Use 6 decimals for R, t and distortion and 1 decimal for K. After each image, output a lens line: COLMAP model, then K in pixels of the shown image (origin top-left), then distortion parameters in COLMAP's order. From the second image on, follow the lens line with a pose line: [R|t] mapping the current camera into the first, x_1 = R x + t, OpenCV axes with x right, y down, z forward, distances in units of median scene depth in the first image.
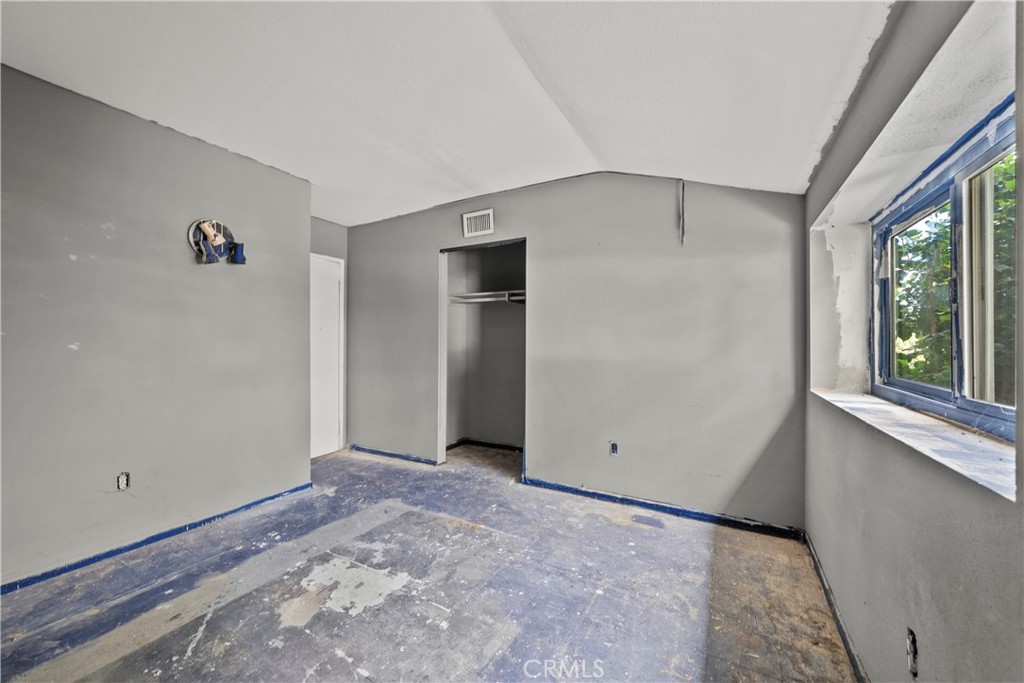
lens RADIAL K [[385.5, 0, 510.1], [0, 385.5, 342.3], [0, 0, 1]] dist [-0.005128, 0.000145]
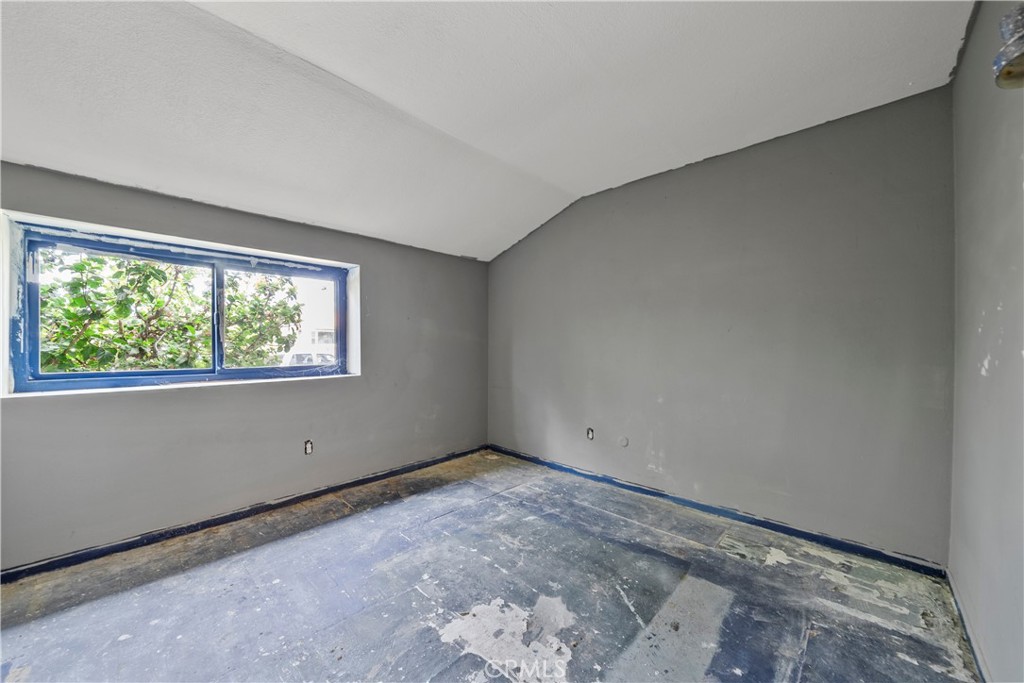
lens RADIAL K [[385.5, 0, 510.1], [0, 385.5, 342.3], [0, 0, 1]] dist [-0.005128, 0.000145]
pose [[-0.968778, -0.002834, 0.247913, -0.682173], [-0.004786, 0.999962, -0.007272, 0.004325], [-0.247883, -0.008232, -0.968755, 1.983281]]
